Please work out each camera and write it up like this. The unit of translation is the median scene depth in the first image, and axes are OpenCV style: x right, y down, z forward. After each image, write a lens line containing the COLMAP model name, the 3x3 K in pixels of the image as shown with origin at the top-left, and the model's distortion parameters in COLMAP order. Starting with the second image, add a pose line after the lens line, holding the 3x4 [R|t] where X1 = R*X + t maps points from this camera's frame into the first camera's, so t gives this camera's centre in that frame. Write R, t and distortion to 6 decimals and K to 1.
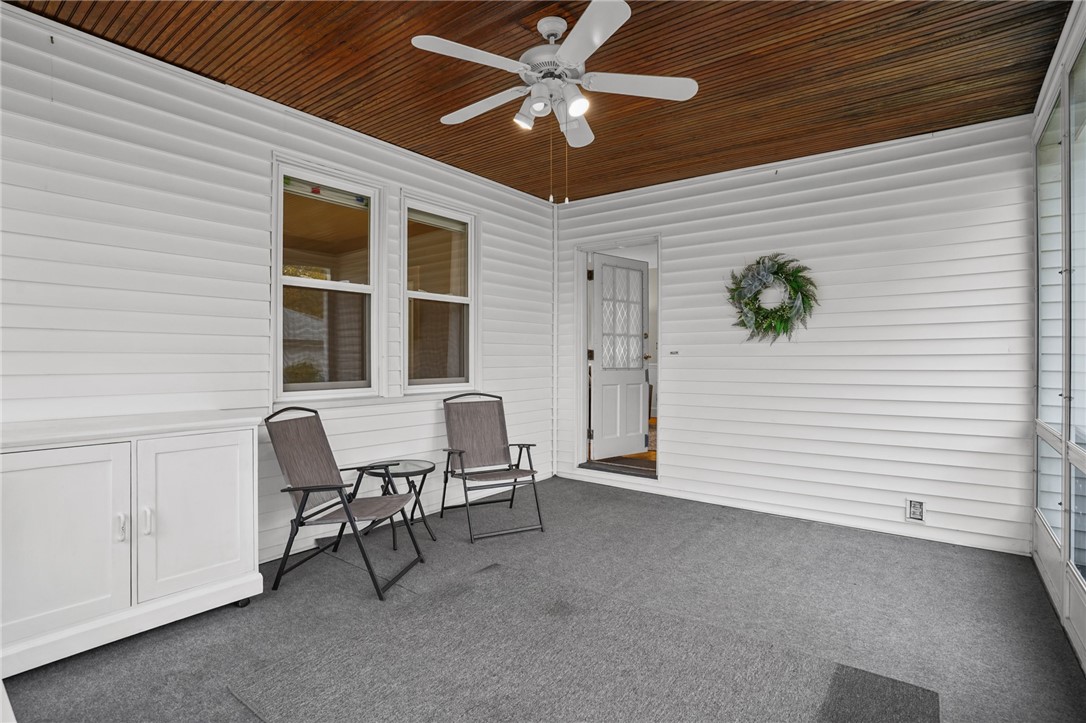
lens RADIAL K [[562.2, 0, 540.1], [0, 562.2, 354.5], [0, 0, 1]] dist [-0.084313, 0.041274]
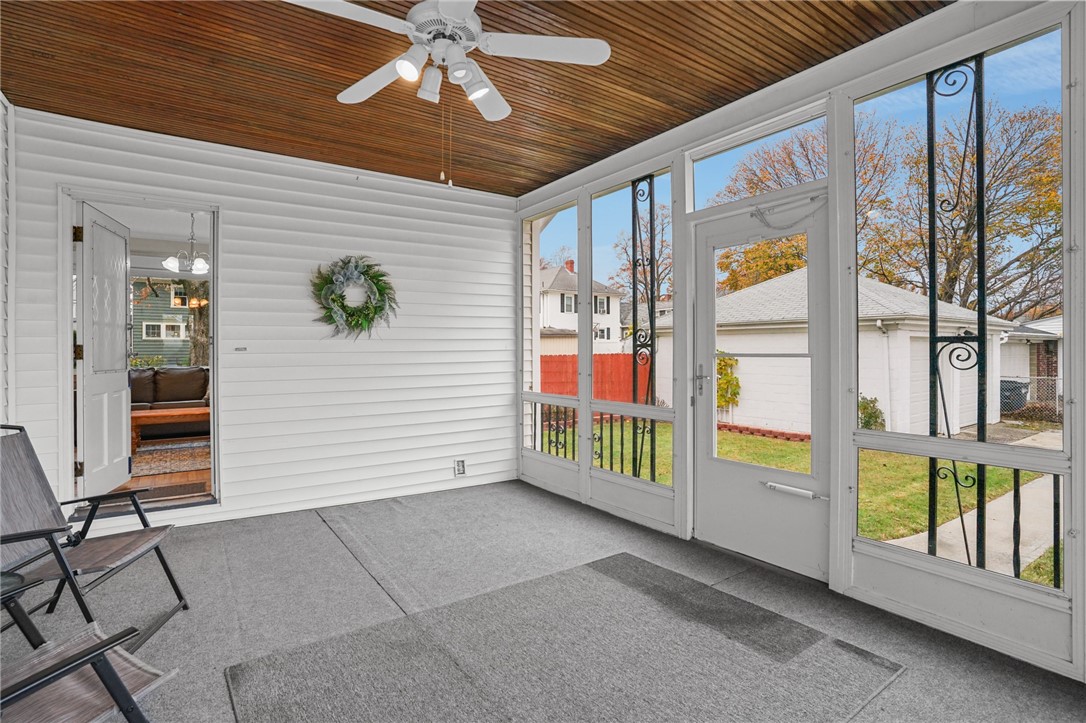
lens RADIAL K [[547.0, 0, 537.9], [0, 547.0, 348.1], [0, 0, 1]] dist [-0.081014, 0.037143]
pose [[0.288850, 0.001518, 0.957373, -0.498614], [0.000152, 0.999999, -0.001631, -0.003682], [-0.957374, 0.000617, 0.288849, 0.401638]]
